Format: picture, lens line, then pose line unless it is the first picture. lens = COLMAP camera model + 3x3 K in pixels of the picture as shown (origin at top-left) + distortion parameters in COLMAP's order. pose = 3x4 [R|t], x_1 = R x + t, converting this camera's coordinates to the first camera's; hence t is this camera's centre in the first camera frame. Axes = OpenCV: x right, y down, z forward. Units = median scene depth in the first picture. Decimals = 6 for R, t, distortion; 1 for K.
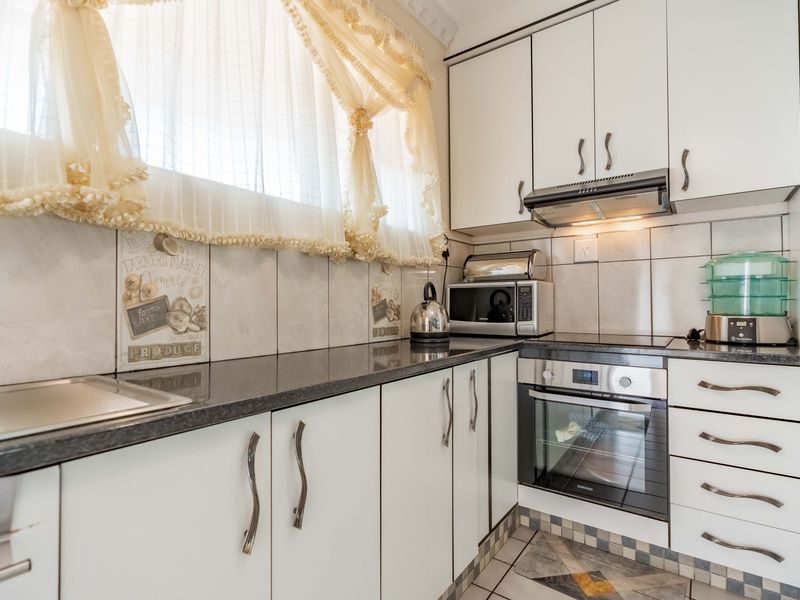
lens RADIAL K [[416.8, 0, 400.0], [0, 416.8, 300.0], [0, 0, 1]] dist [0.002908, 0.000899]
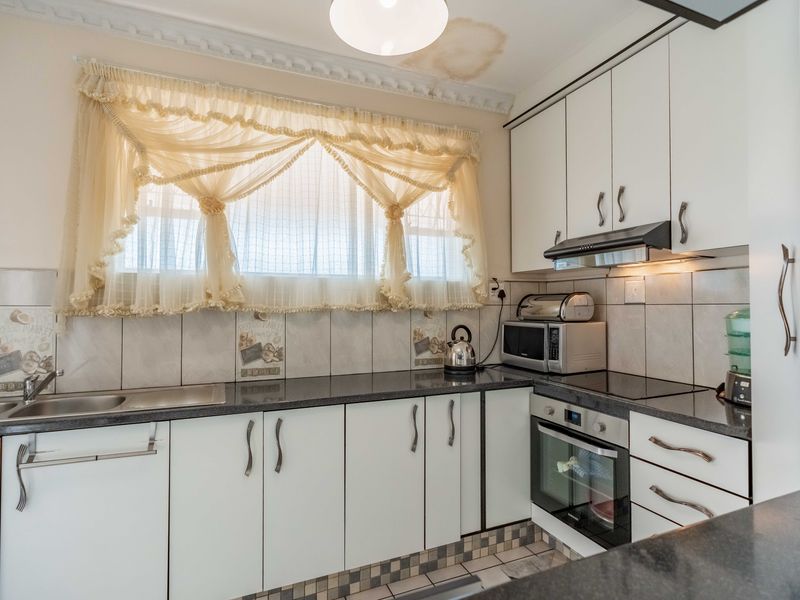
lens RADIAL K [[421.6, 0, 400.0], [0, 421.6, 300.0], [0, 0, 1]] dist [0.003354, 0.000051]
pose [[0.860356, -0.000820, -0.509693, 0.612473], [0.002010, 0.999996, 0.001785, -0.131476], [0.509690, -0.002561, 0.860355, -0.204738]]
